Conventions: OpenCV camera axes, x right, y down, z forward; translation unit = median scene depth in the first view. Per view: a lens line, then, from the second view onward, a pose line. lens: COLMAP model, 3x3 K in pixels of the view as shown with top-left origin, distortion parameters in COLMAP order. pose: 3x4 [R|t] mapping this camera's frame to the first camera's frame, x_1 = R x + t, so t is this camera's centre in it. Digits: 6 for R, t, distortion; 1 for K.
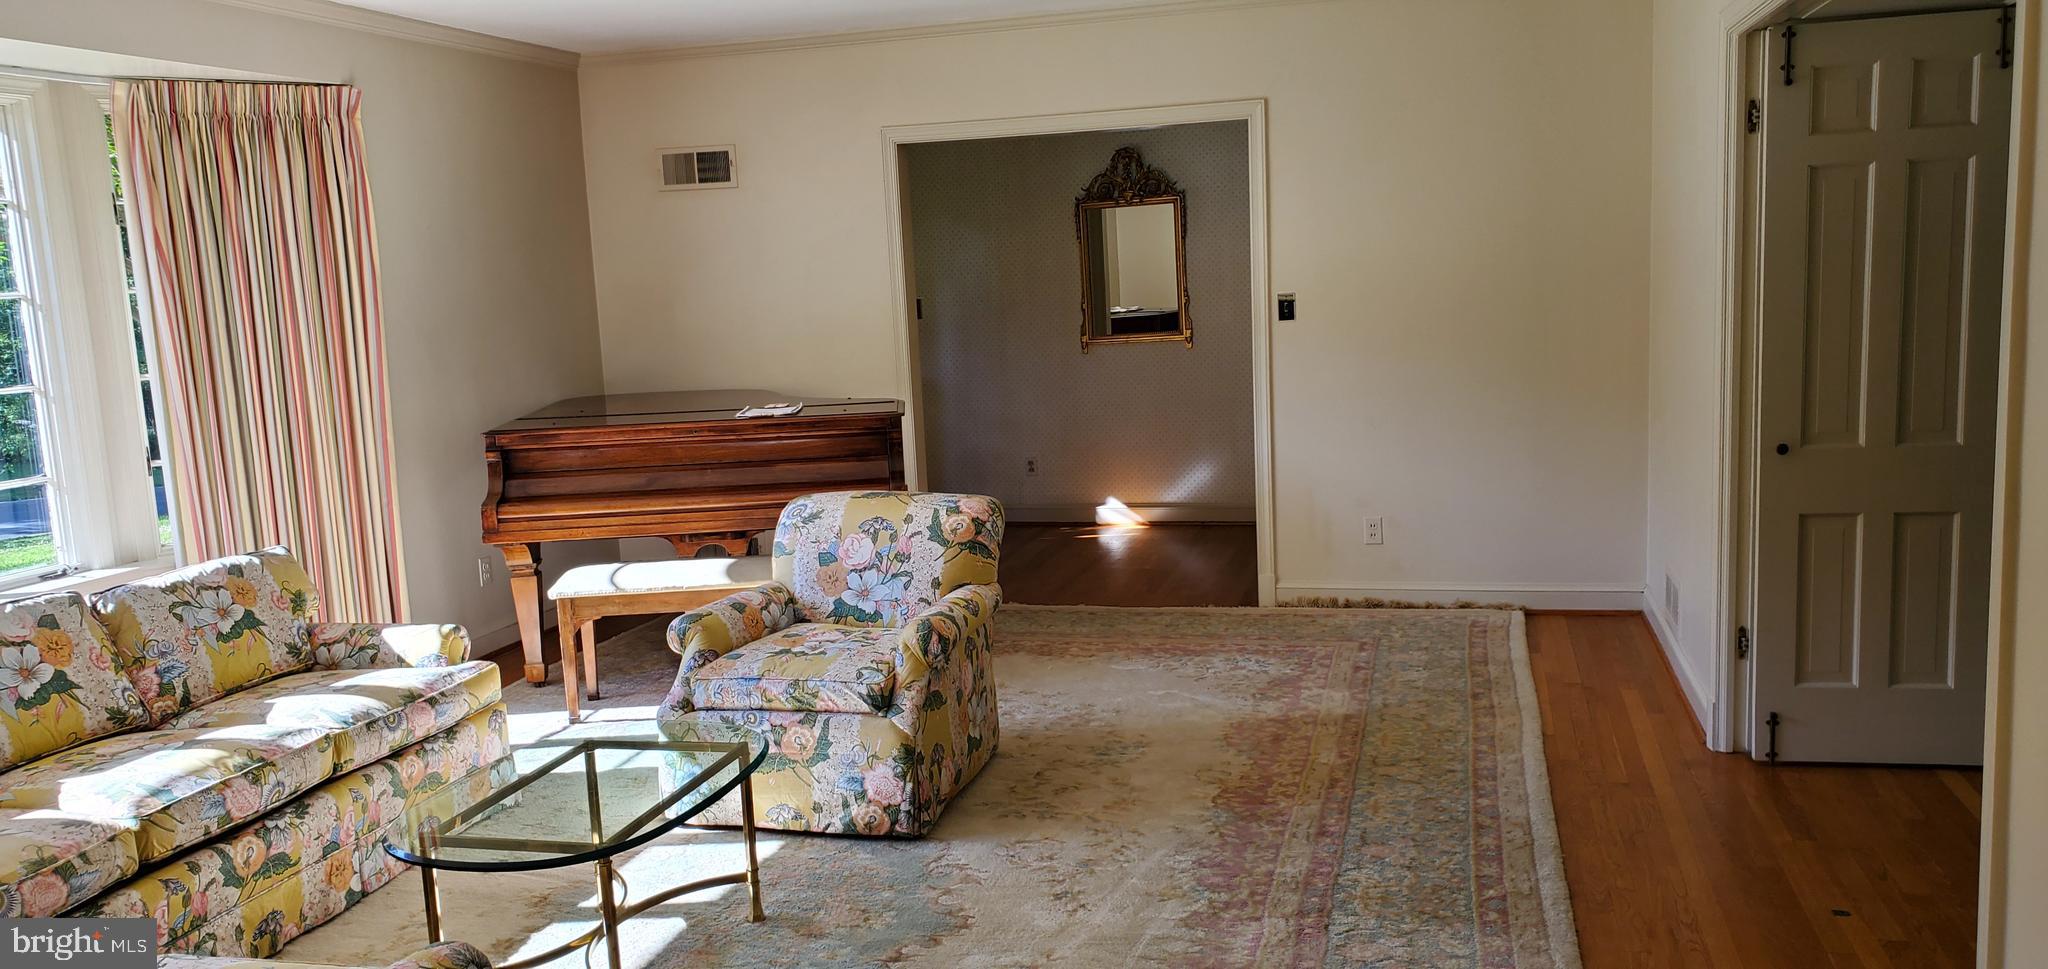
lens RADIAL K [[1617.0, 0, 1018.5], [0, 1617.0, 490.8], [0, 0, 1]] dist [0.118534, -0.007029]
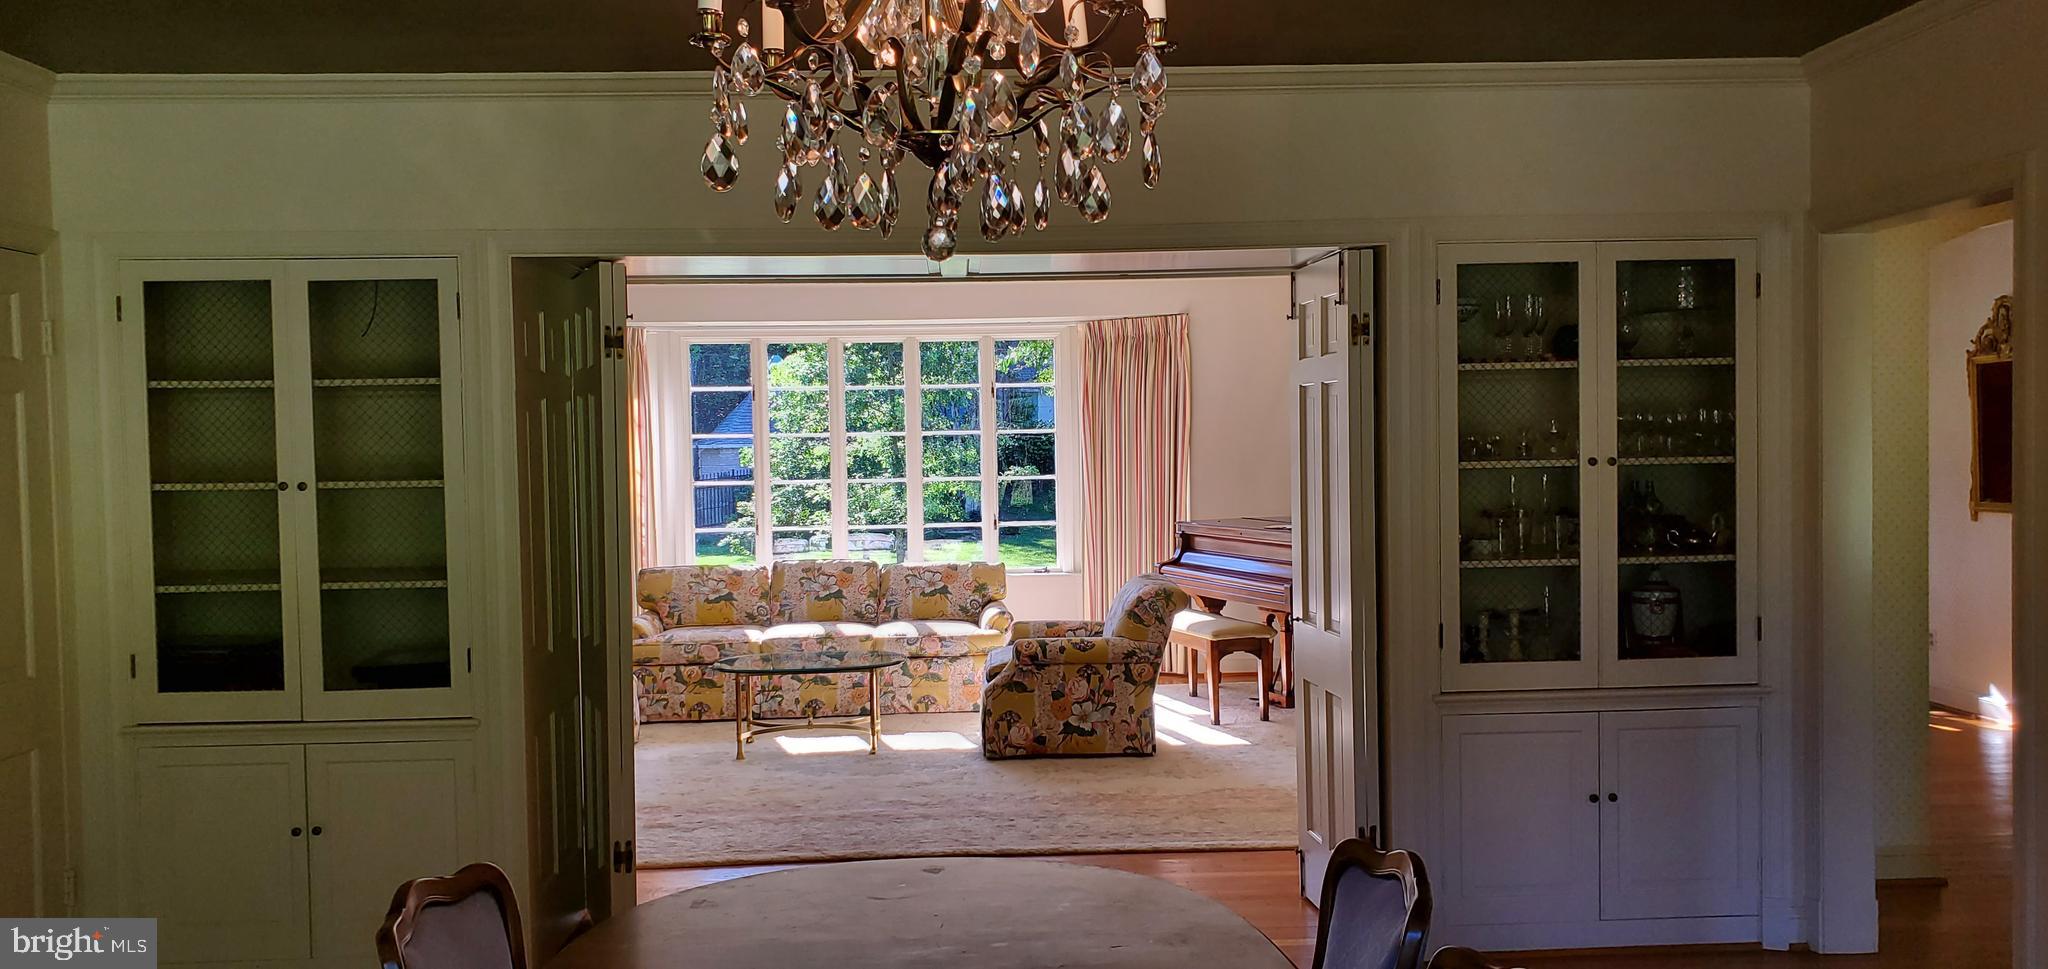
lens RADIAL K [[1617.0, 0, 1018.5], [0, 1617.0, 490.8], [0, 0, 1]] dist [0.118534, -0.007029]
pose [[0.337845, 0.074694, -0.938233, 1.310651], [-0.131875, 0.990769, 0.031390, -0.108902], [0.931917, 0.113124, 0.344577, 0.332275]]
